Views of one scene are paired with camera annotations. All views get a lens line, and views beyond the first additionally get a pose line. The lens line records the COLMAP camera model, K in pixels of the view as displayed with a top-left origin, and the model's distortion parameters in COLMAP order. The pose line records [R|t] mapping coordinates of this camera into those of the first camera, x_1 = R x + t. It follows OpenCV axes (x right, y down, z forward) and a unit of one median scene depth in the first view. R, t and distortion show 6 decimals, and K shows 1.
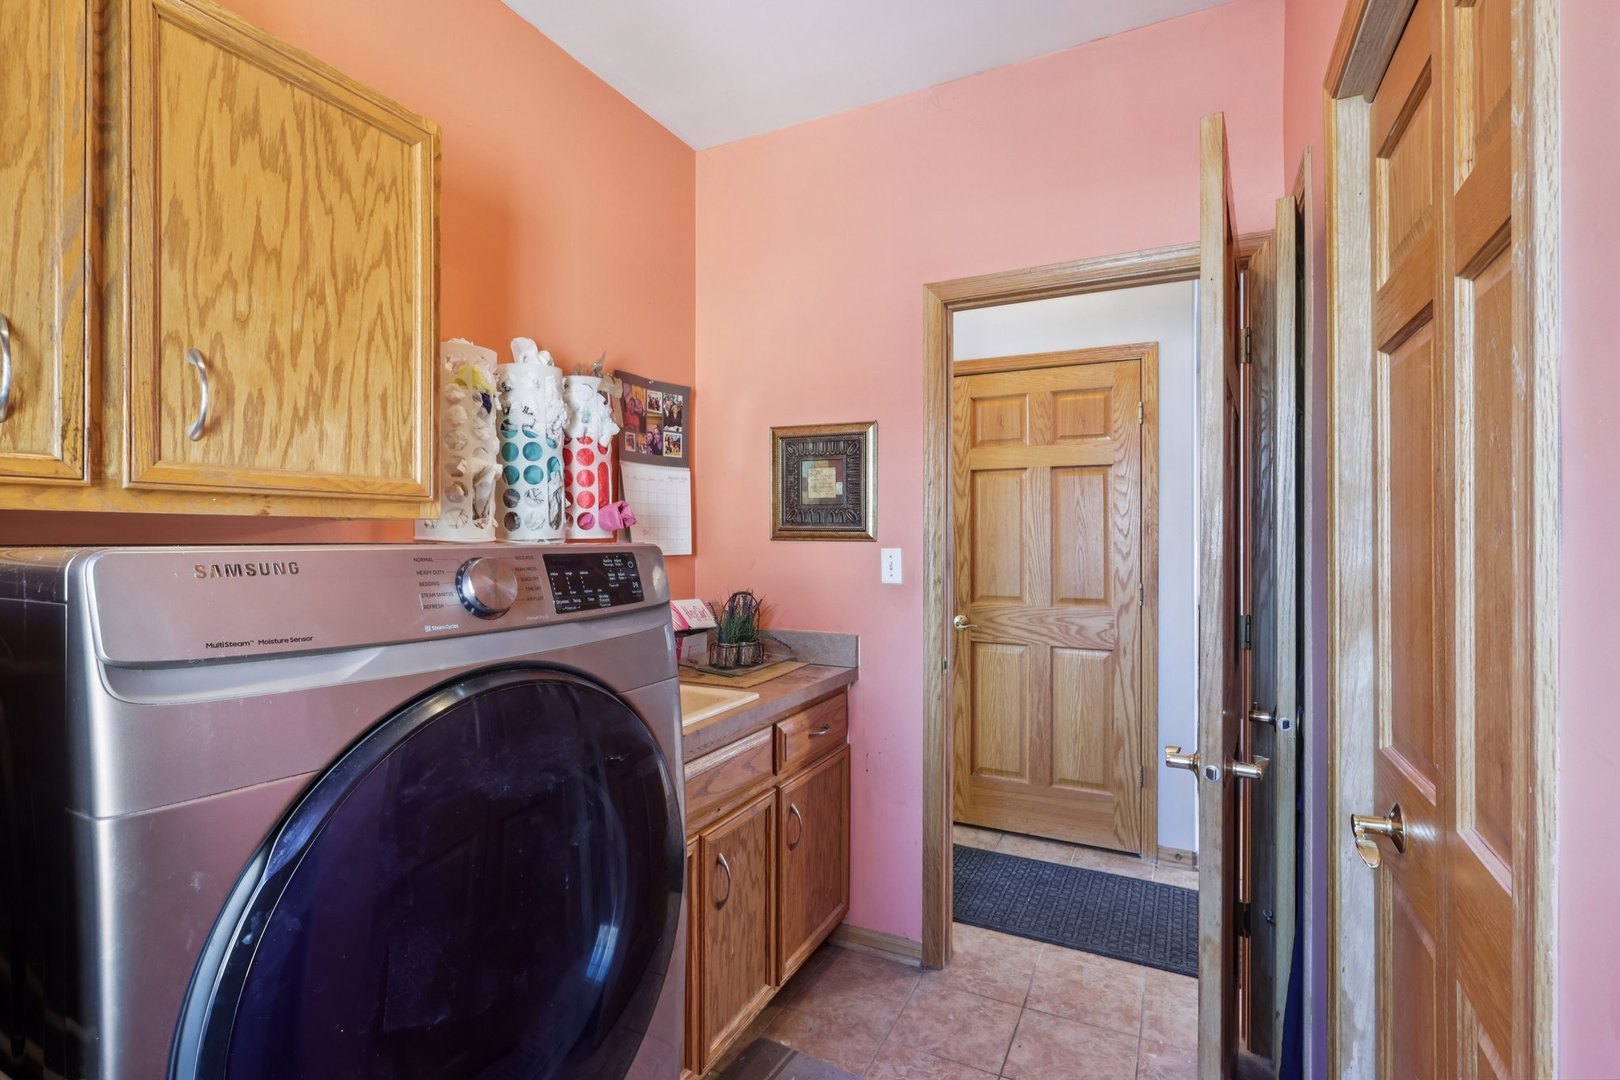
lens RADIAL K [[751.5, 0, 808.1], [0, 751.5, 536.6], [0, 0, 1]] dist [-0.008845, 0.001505]
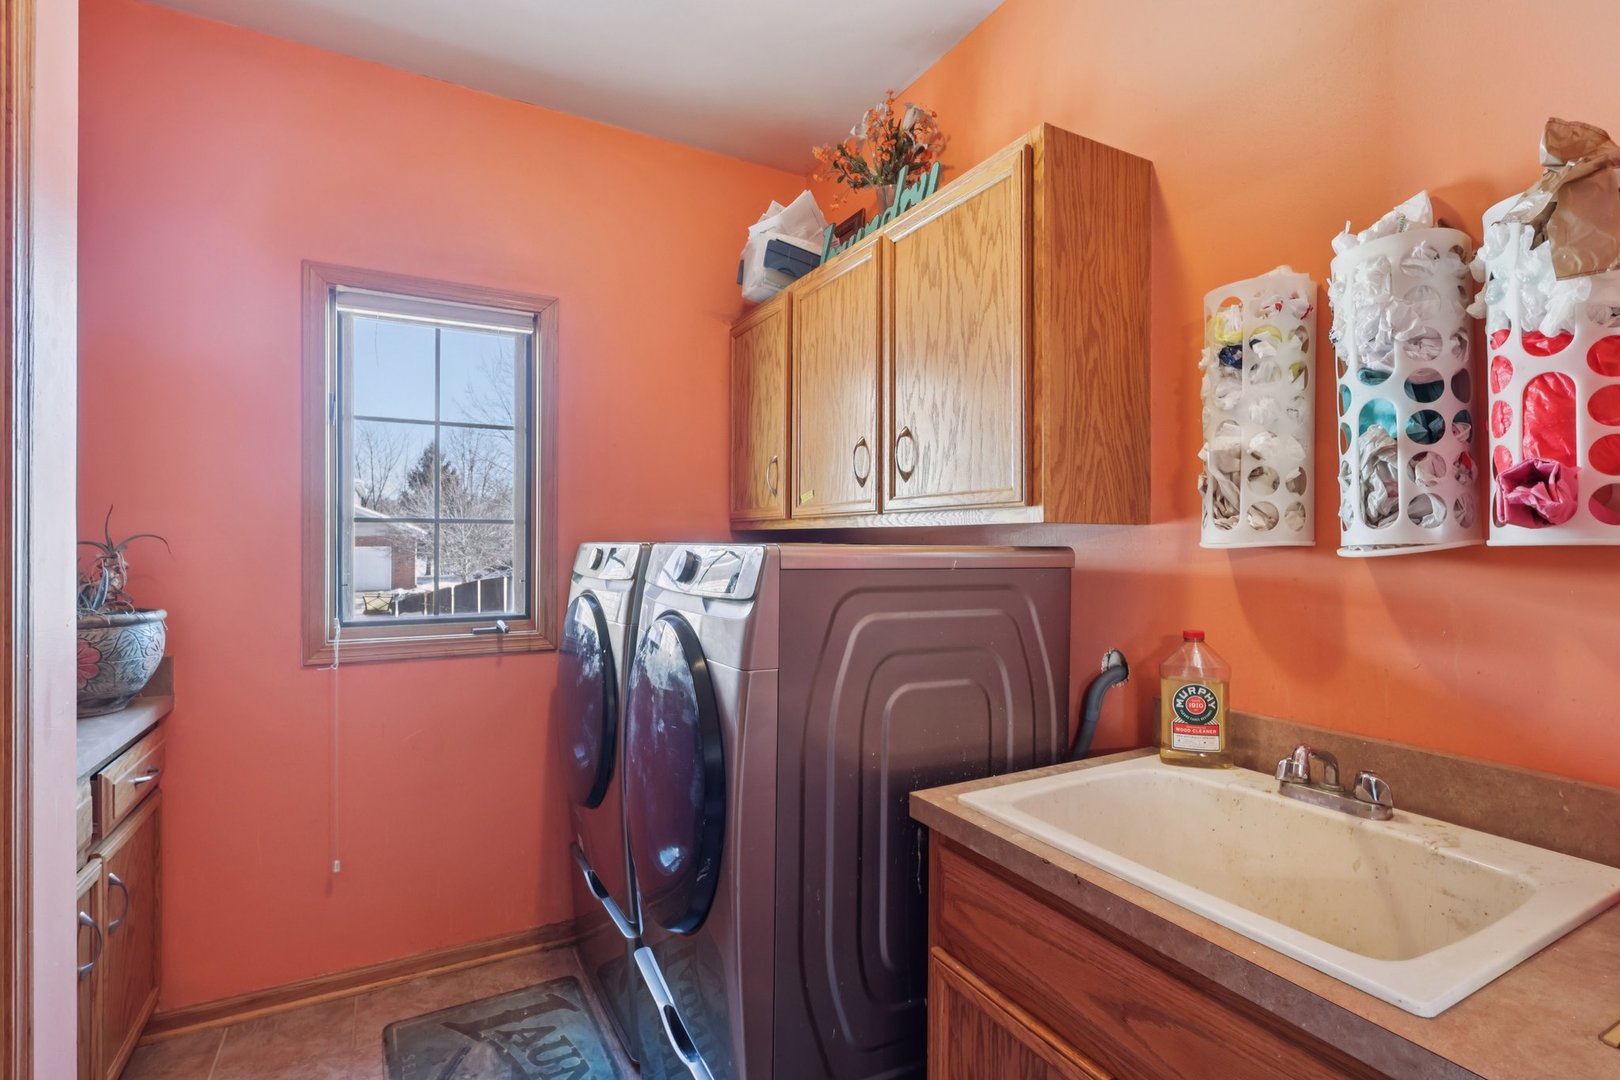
lens RADIAL K [[751.5, 0, 808.3], [0, 751.5, 543.5], [0, 0, 1]] dist [-0.008845, 0.001505]
pose [[-0.575512, -0.000156, -0.817794, 0.573936], [-0.004004, 0.999989, 0.002628, 0.004719], [0.817784, 0.004787, -0.575506, 1.529169]]
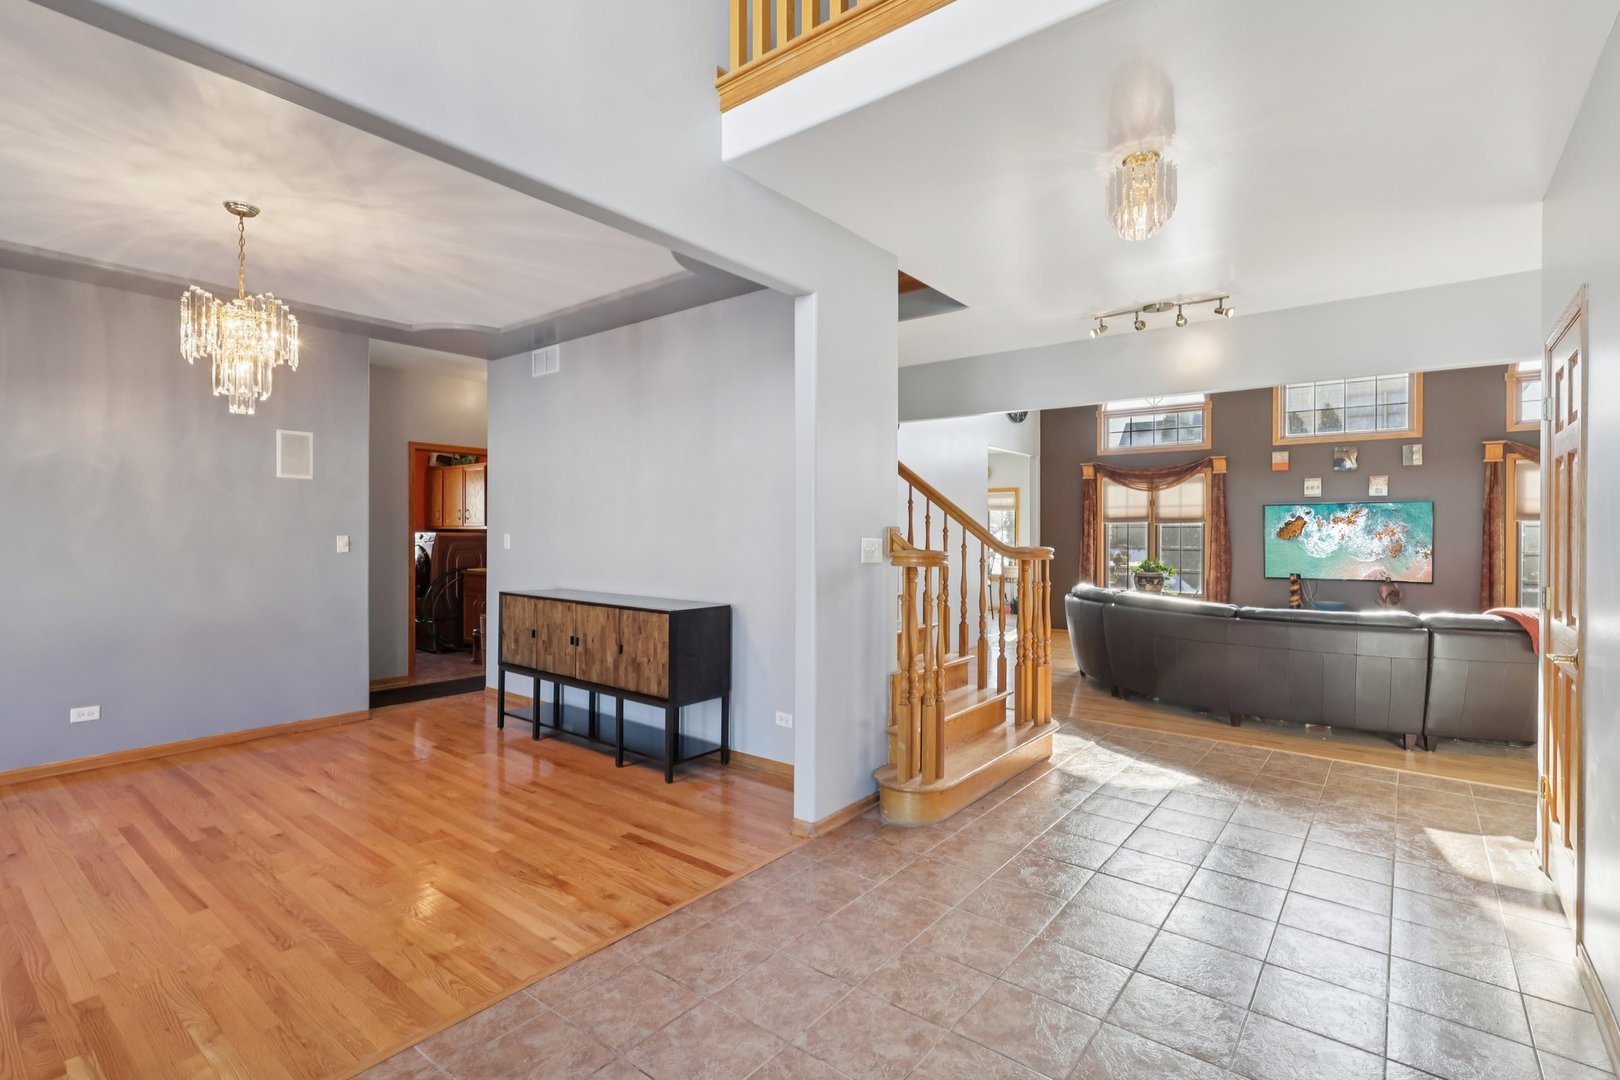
lens RADIAL K [[751.5, 0, 810.4], [0, 751.5, 536.5], [0, 0, 1]] dist [-0.008845, 0.001505]
pose [[-0.212209, 0.003957, -0.977216, 5.614383], [-0.001266, 0.999990, 0.004324, 0.012584], [0.977224, 0.002155, -0.212202, 5.587799]]
